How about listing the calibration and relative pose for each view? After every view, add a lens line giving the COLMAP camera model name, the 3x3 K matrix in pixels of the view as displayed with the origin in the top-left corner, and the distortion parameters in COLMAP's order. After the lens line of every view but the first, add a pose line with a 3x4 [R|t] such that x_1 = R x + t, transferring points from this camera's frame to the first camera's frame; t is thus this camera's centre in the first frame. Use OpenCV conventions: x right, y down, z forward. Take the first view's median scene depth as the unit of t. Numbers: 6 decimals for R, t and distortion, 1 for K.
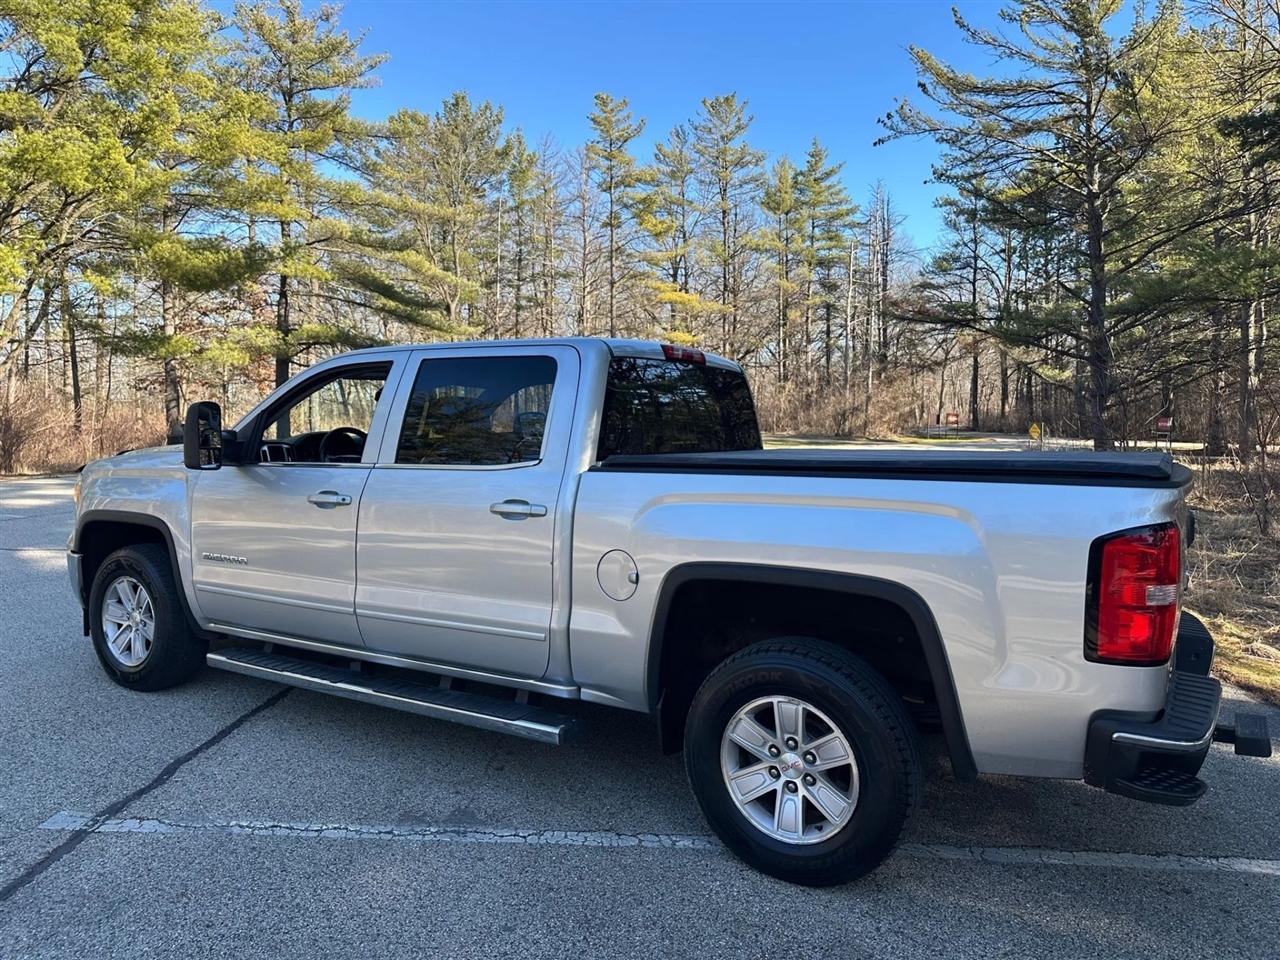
lens RADIAL K [[911.9, 0, 638.9], [0, 911.9, 477.1], [0, 0, 1]] dist [0.041992, -0.041720]
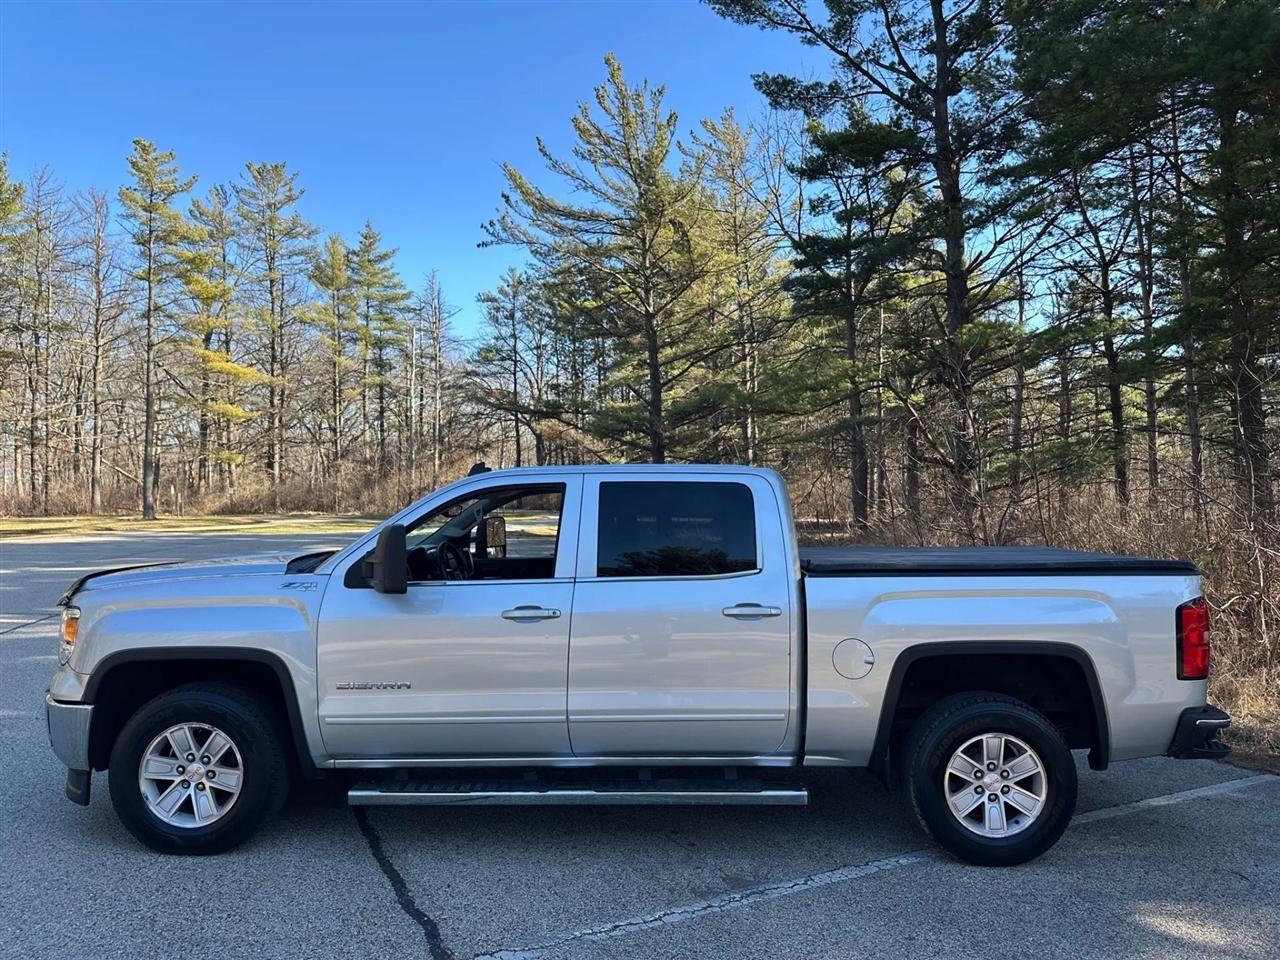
lens RADIAL K [[911.9, 0, 651.6], [0, 911.9, 480.2], [0, 0, 1]] dist [0.041992, -0.041720]
pose [[0.853506, 0.006205, 0.521046, -0.691111], [0.034881, 0.997006, -0.069011, -0.048311], [-0.519914, 0.077076, 0.850734, 0.018996]]
